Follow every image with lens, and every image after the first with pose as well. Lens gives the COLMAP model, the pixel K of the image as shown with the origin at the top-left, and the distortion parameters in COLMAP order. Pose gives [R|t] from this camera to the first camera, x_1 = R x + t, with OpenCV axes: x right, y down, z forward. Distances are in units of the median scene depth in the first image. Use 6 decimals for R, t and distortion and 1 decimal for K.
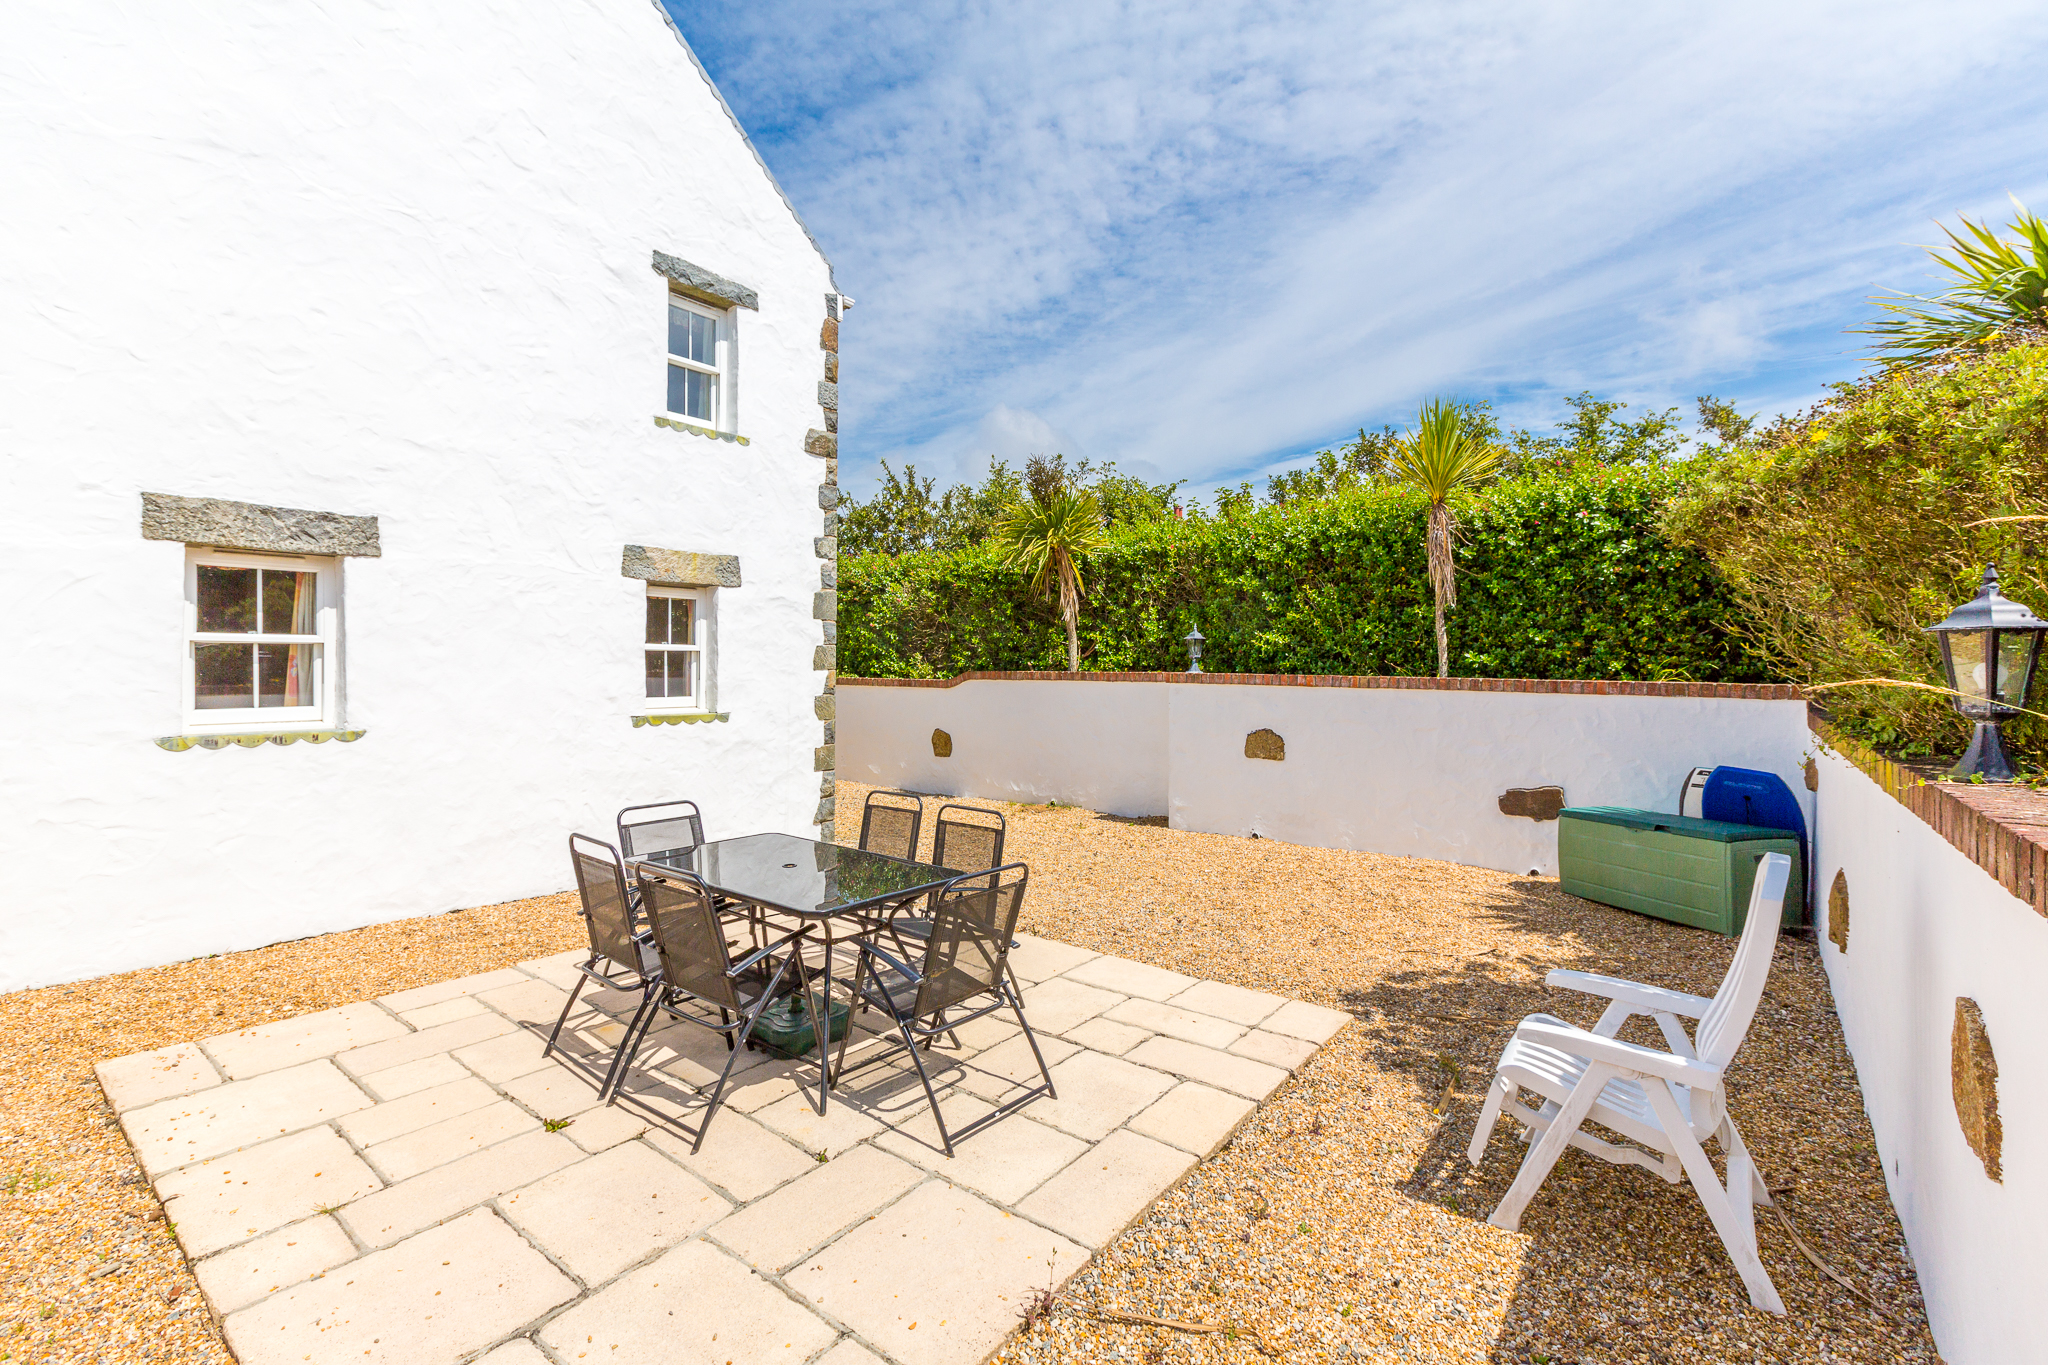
lens RADIAL K [[921.8, 0, 1019.3], [0, 921.8, 672.7], [0, 0, 1]] dist [-0.000327, -0.000664]
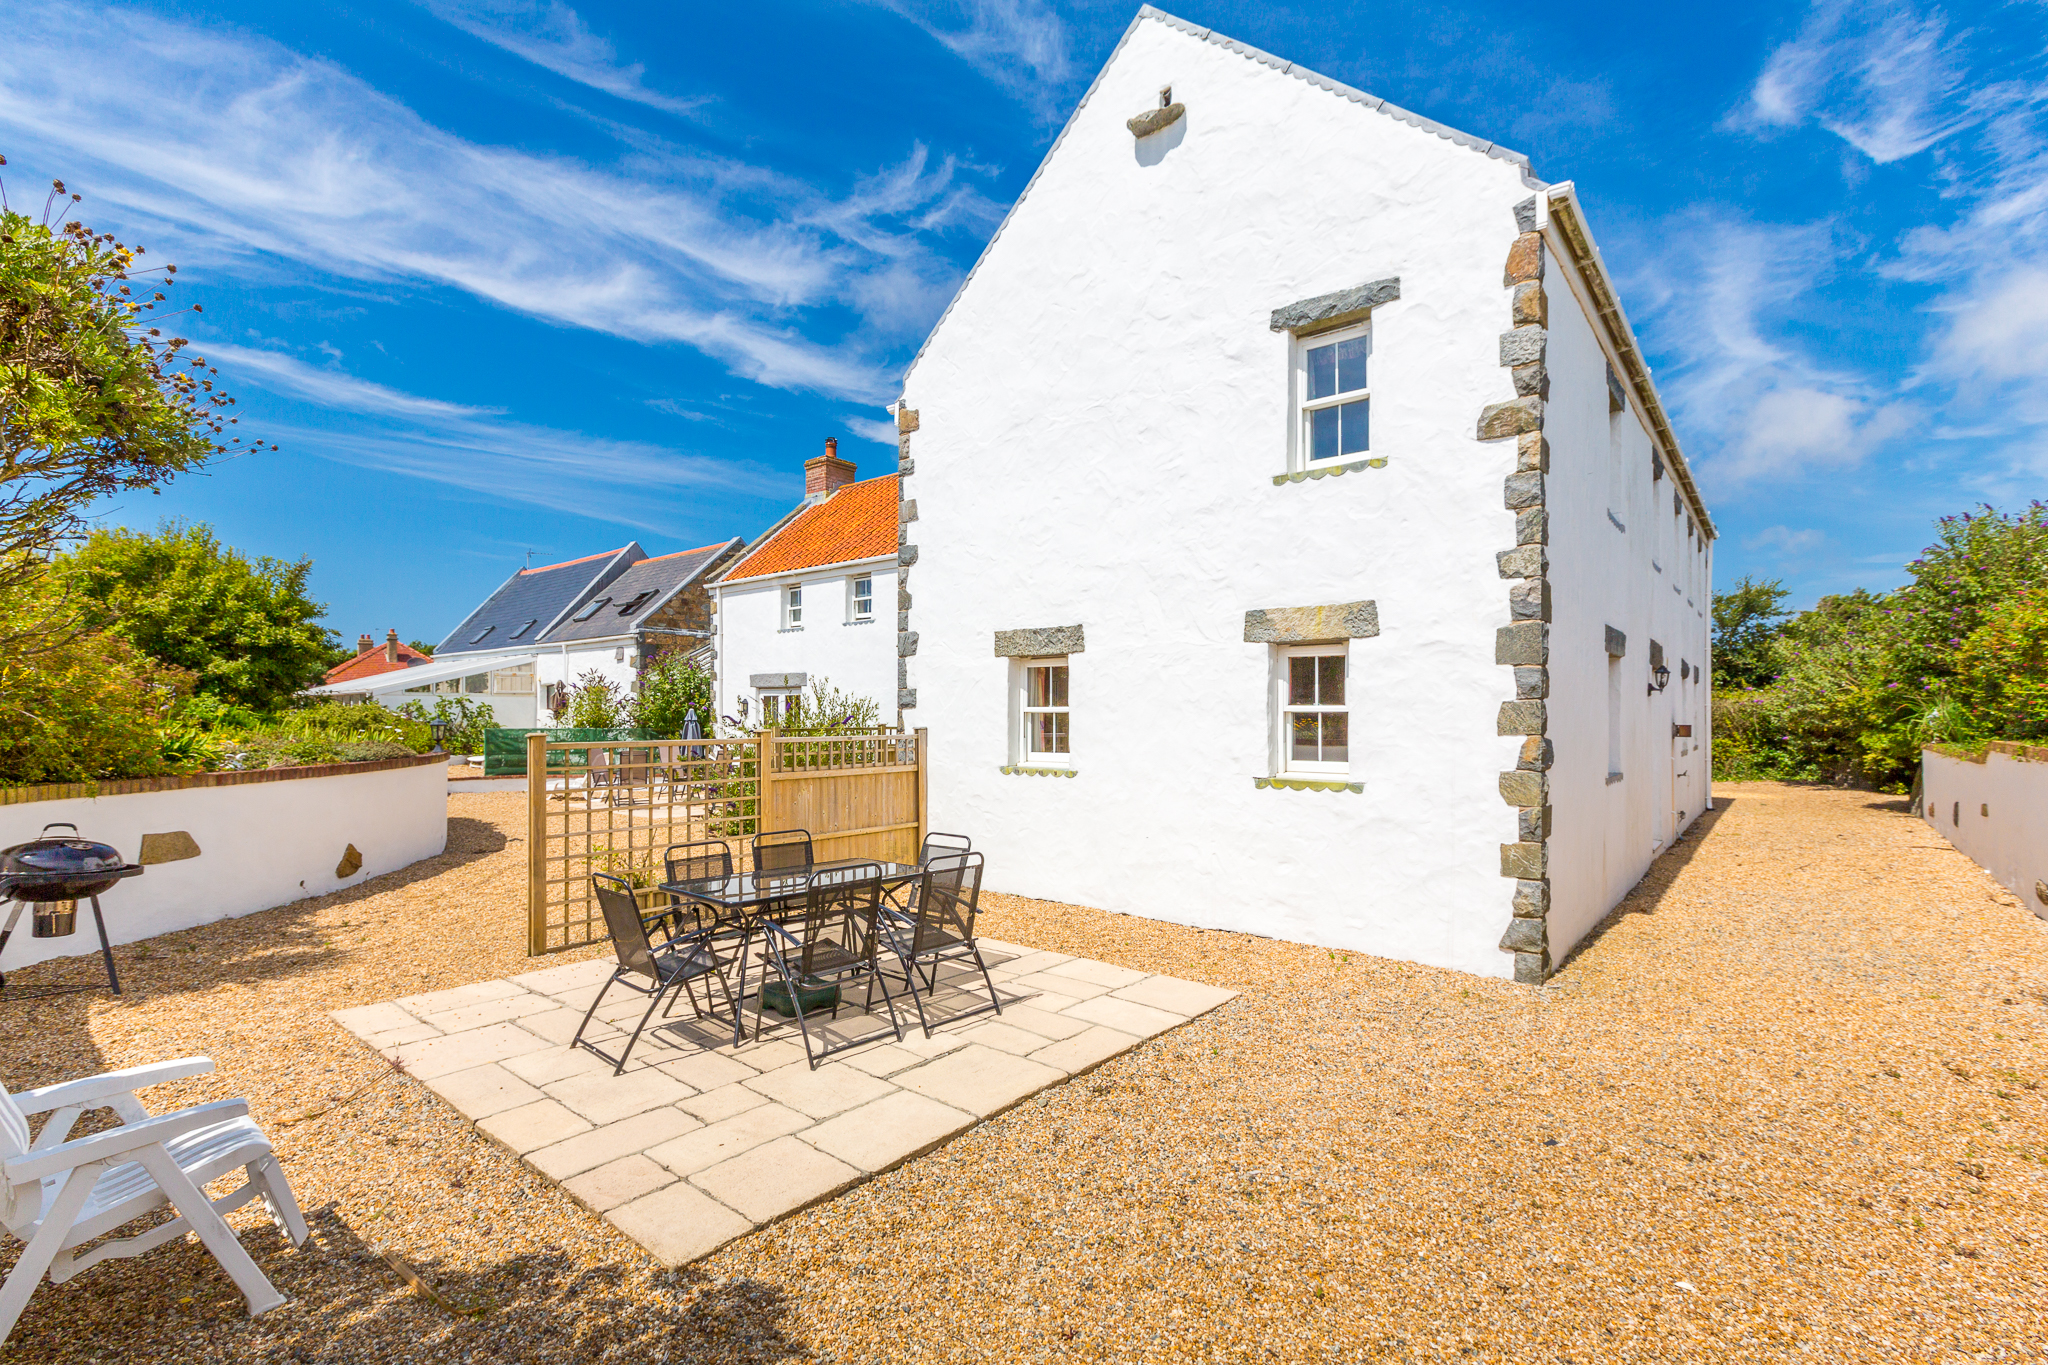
lens RADIAL K [[907.3, 0, 992.4], [0, 907.3, 718.2], [0, 0, 1]] dist [-0.001597, 0.000000]
pose [[-0.043858, -0.007026, -0.999013, 0.580620], [-0.011927, 0.999908, -0.006509, -0.008023], [0.998967, 0.011630, -0.043938, 0.729261]]
